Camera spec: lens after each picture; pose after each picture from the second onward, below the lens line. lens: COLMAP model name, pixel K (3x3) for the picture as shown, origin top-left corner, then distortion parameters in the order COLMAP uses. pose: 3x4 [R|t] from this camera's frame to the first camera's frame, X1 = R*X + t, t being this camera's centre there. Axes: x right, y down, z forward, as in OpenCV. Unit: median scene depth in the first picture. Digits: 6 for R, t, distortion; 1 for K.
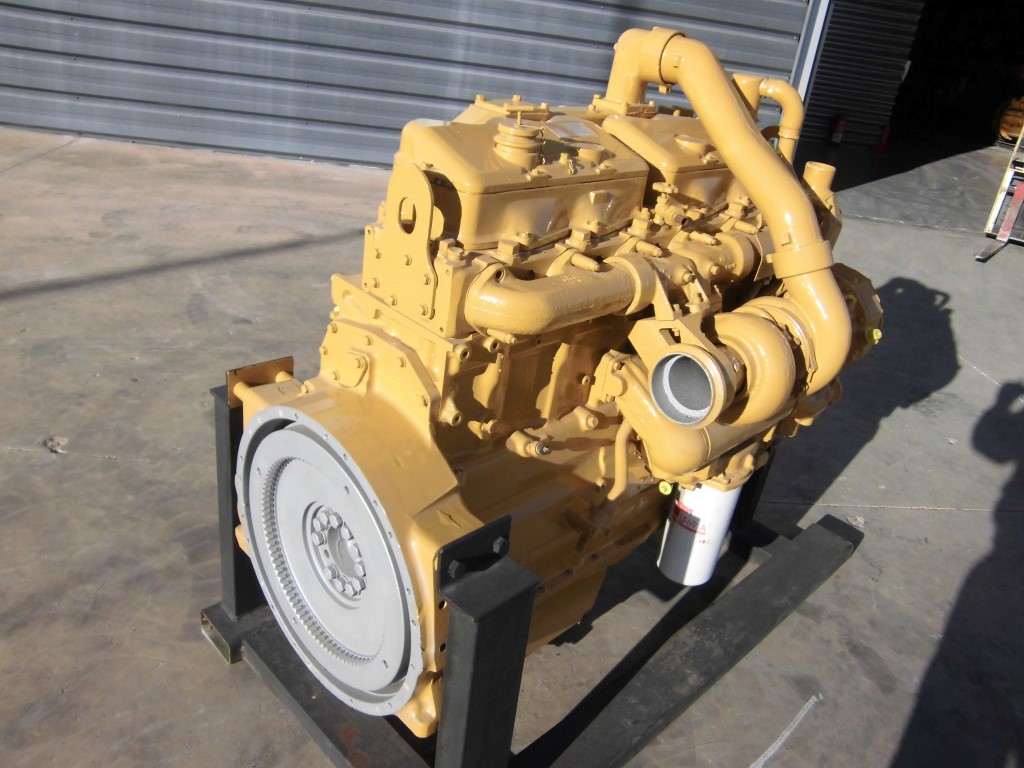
lens RADIAL K [[794.8, 0, 512.0], [0, 794.8, 384.0], [0, 0, 1]] dist [-0.074322, 0.066598]
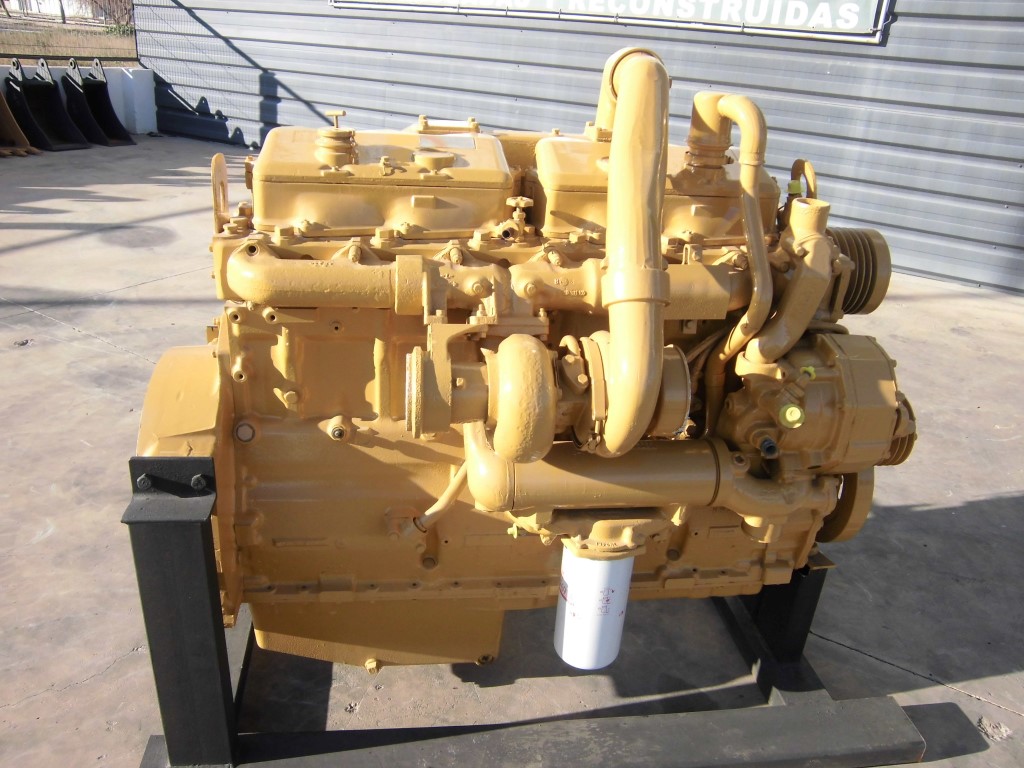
lens RADIAL K [[794.8, 0, 512.0], [0, 794.8, 384.0], [0, 0, 1]] dist [-0.074322, 0.066598]
pose [[0.799281, 0.176226, -0.574538, 0.210329], [-0.236898, 0.971016, -0.031730, -0.000834], [0.552294, 0.161468, 0.817863, 0.068097]]
